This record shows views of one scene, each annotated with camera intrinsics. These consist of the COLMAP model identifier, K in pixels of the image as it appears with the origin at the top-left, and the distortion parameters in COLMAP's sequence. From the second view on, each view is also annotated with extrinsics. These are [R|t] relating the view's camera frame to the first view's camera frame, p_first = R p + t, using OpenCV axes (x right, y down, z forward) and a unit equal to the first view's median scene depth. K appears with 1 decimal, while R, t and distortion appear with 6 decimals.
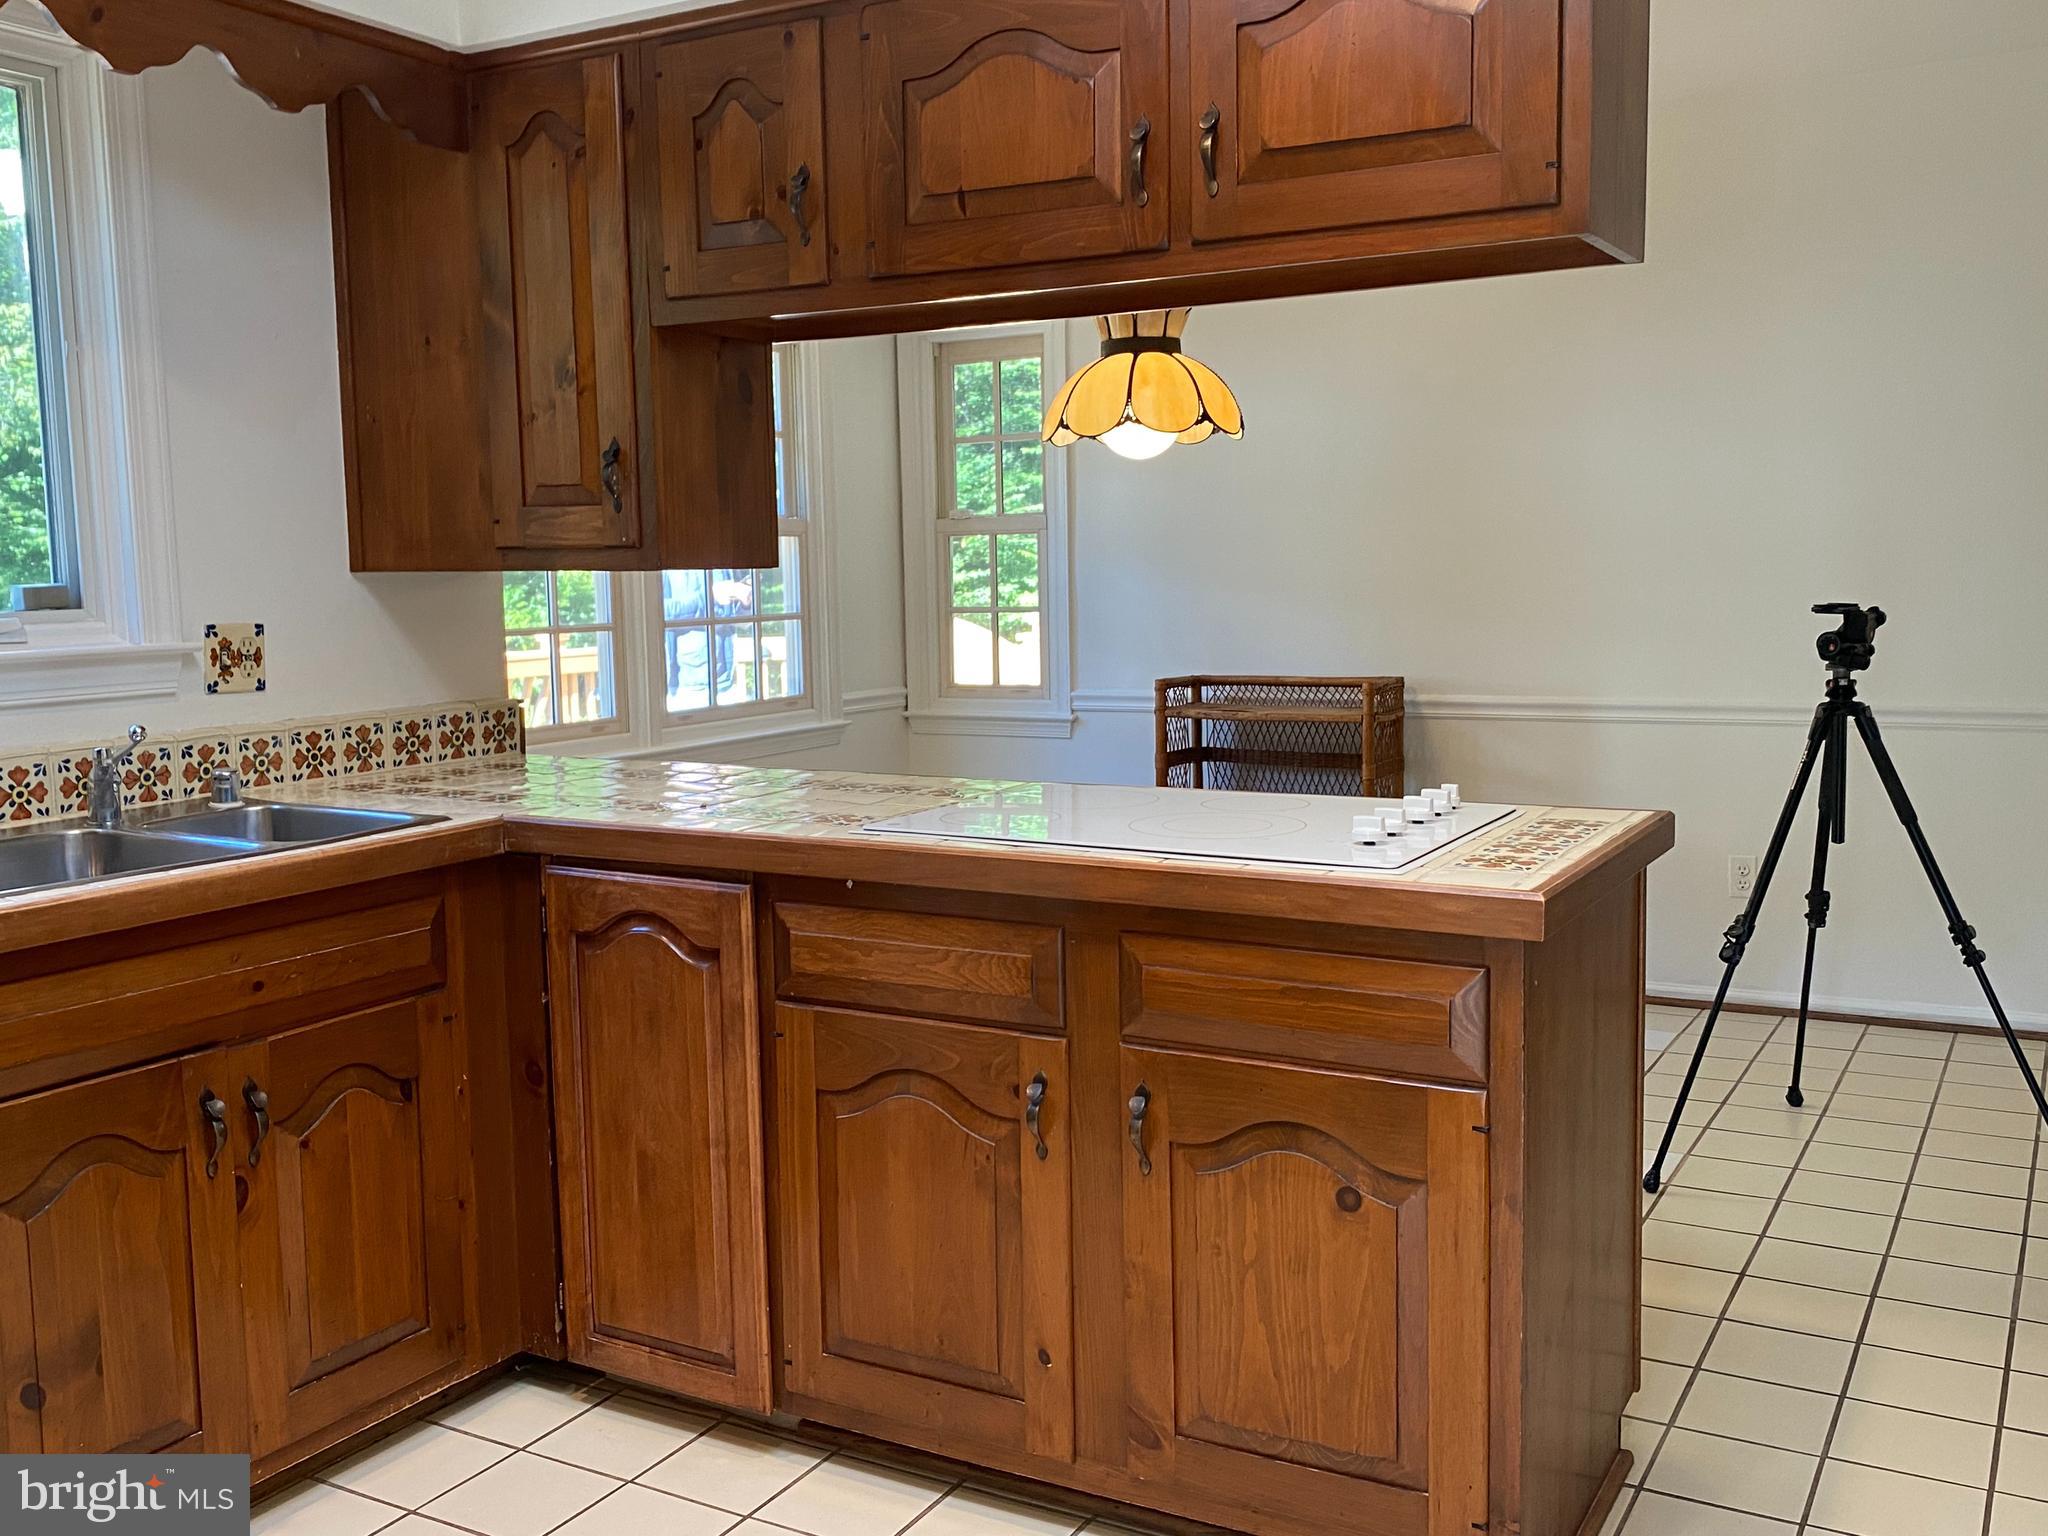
lens RADIAL K [[1917.0, 0, 1024.0], [0, 1917.0, 768.0], [0, 0, 1]] dist [0.131947, -0.286605]
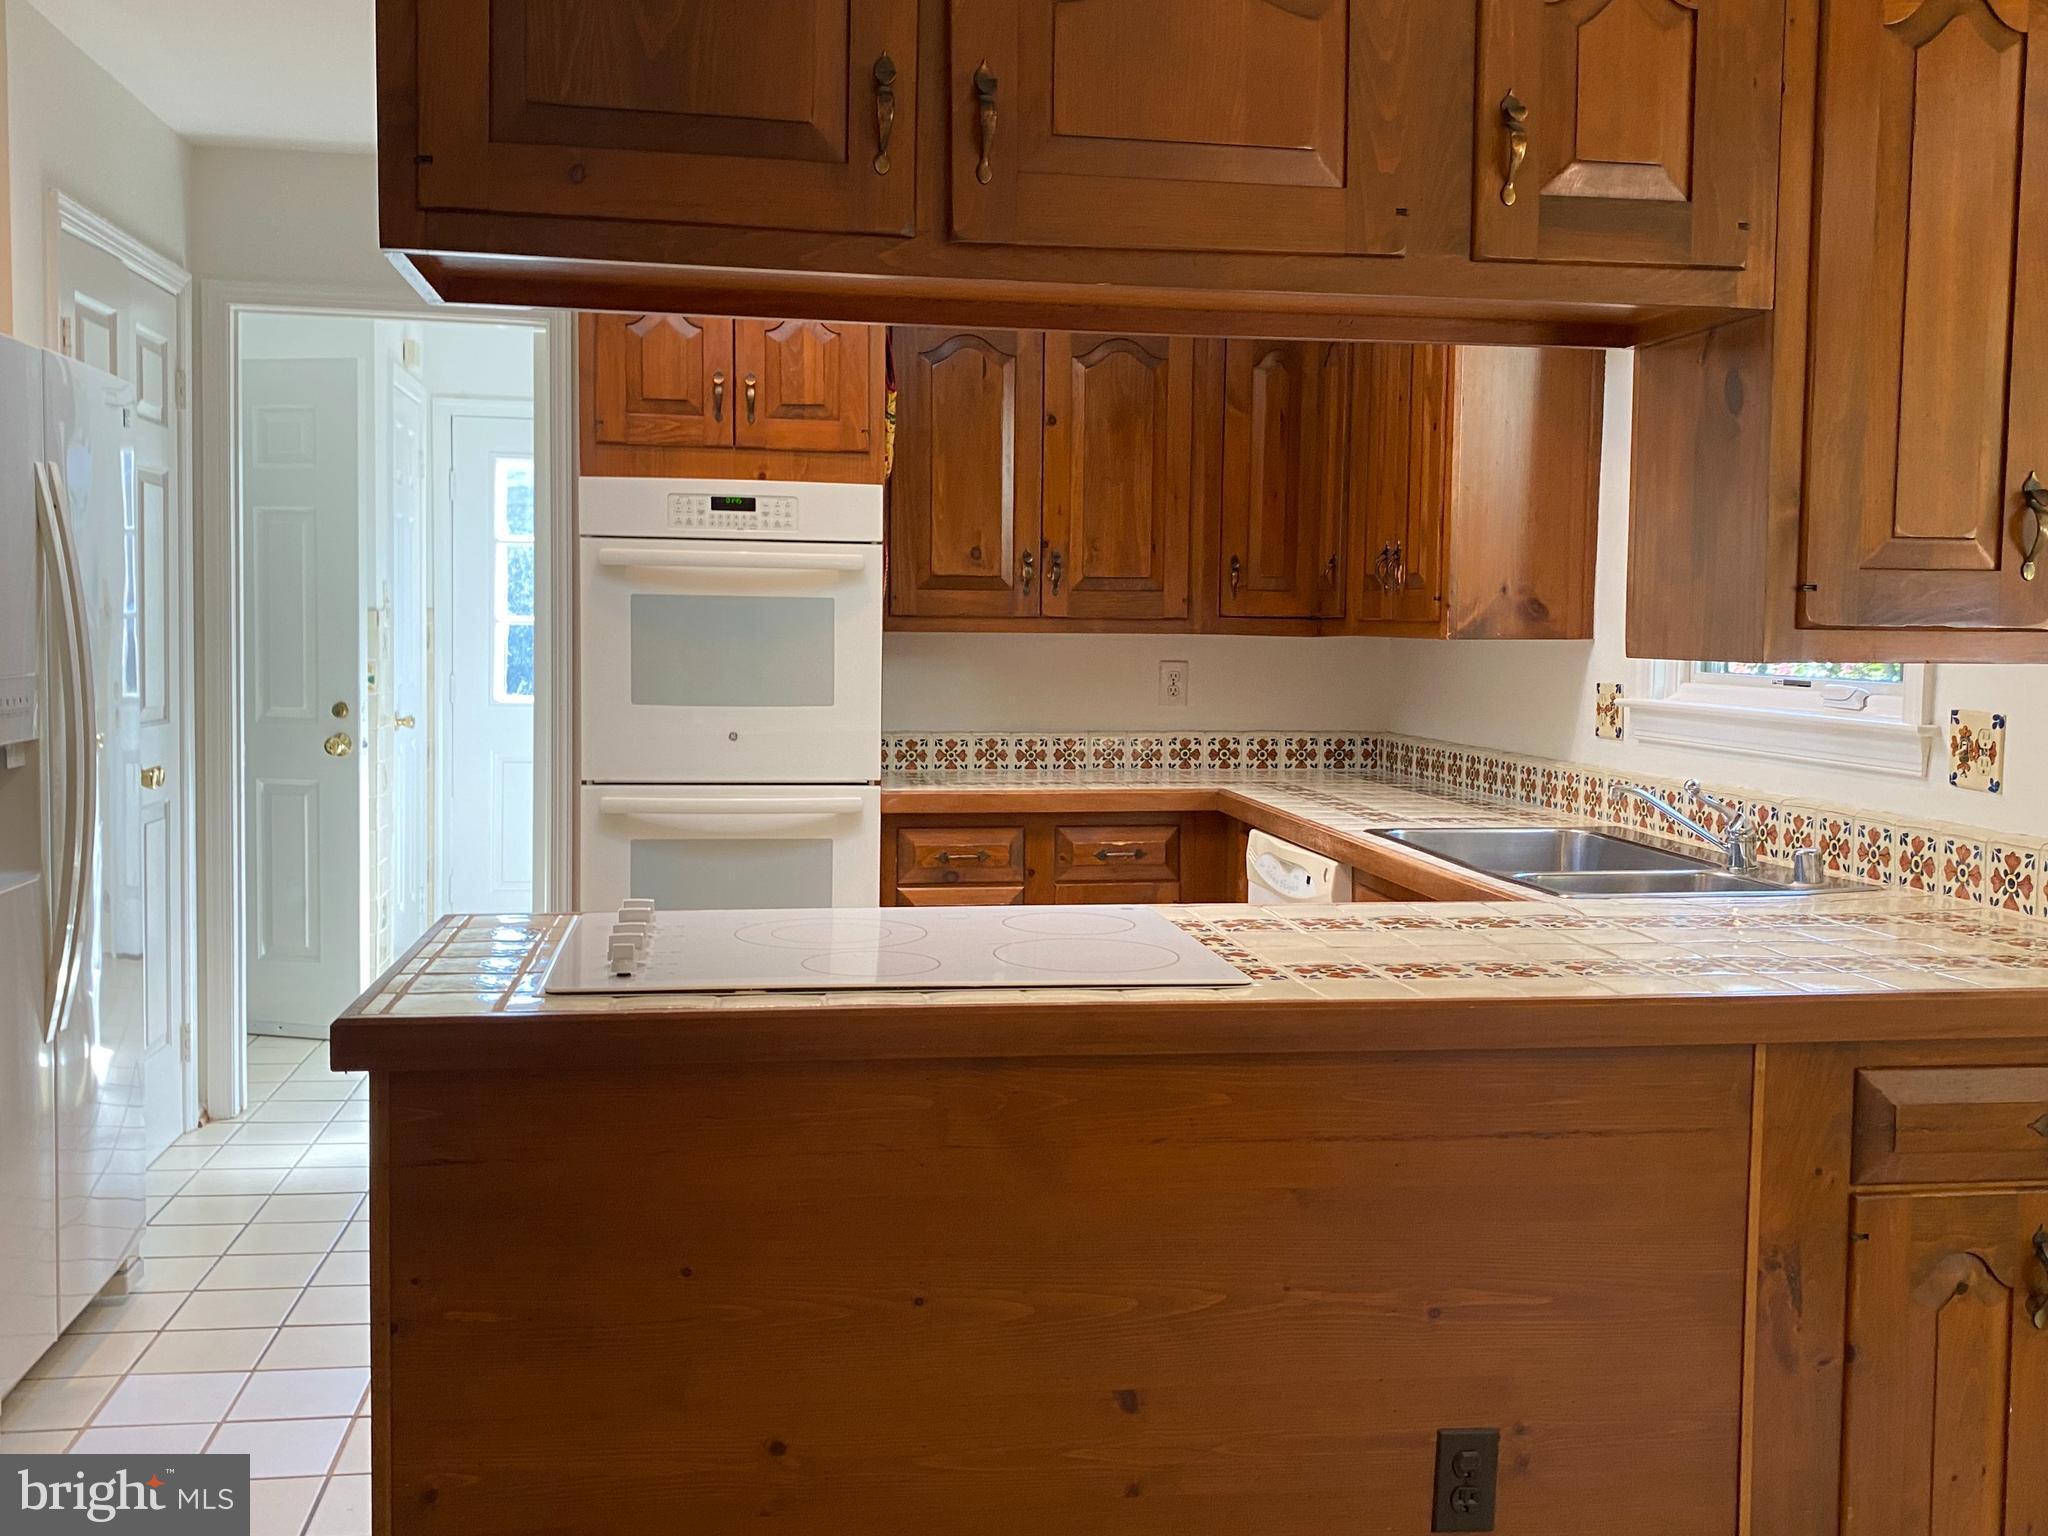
lens RADIAL K [[1917.0, 0, 1024.0], [0, 1917.0, 768.0], [0, 0, 1]] dist [0.131947, -0.286605]
pose [[-0.787446, 0.015386, -0.616192, 0.471769], [-0.111843, 0.979527, 0.167385, -0.146943], [0.606152, 0.200723, -0.769604, 1.407449]]
